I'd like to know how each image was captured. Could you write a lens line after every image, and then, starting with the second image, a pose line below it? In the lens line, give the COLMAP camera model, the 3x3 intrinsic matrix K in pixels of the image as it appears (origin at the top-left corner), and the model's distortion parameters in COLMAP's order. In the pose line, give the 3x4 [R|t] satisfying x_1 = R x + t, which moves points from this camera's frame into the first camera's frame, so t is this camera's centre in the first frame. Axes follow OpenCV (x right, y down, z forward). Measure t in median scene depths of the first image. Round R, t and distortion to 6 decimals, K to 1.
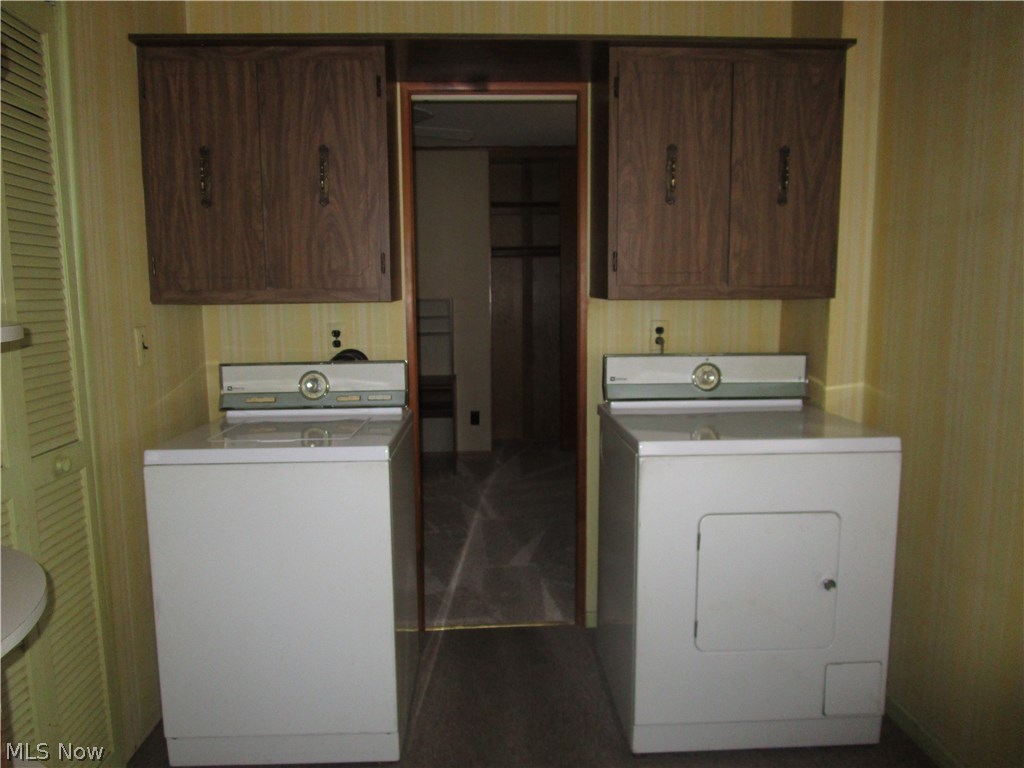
lens RADIAL K [[723.9, 0, 505.3], [0, 723.9, 385.6], [0, 0, 1]] dist [-0.027185, -0.000088]
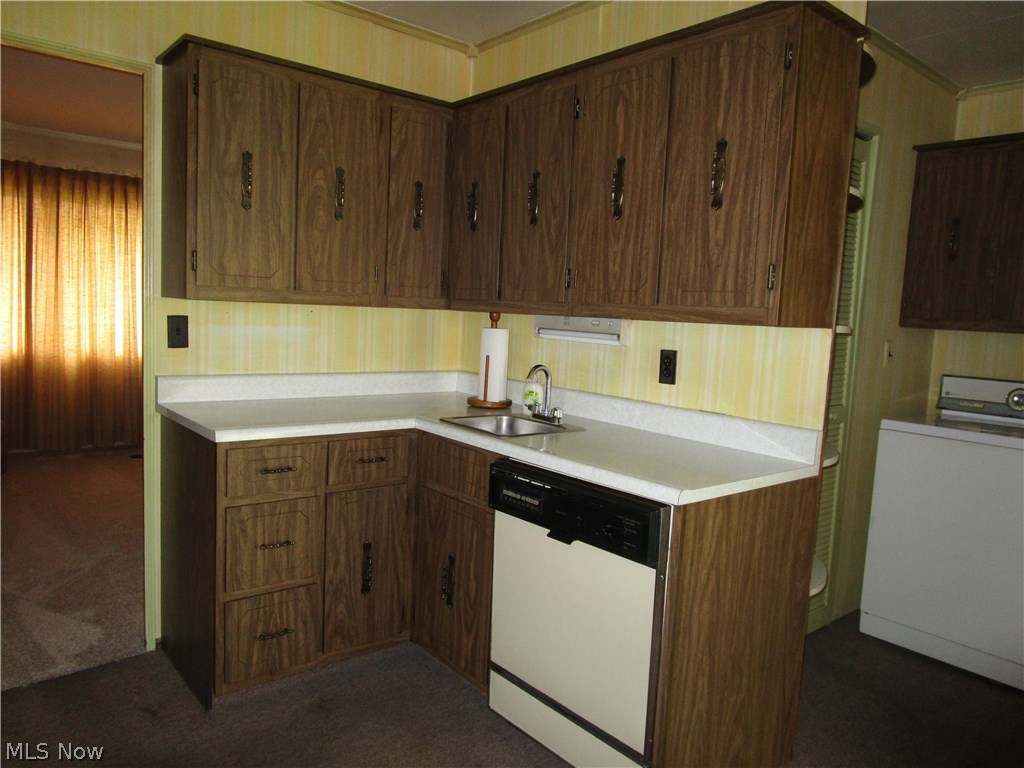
lens RADIAL K [[723.9, 0, 505.2], [0, 723.9, 380.0], [0, 0, 1]] dist [-0.027185, -0.000088]
pose [[0.597018, 0.119120, -0.793335, 0.197630], [-0.158804, 0.986894, 0.028676, 0.079271], [0.786353, 0.108864, 0.608110, -0.501486]]
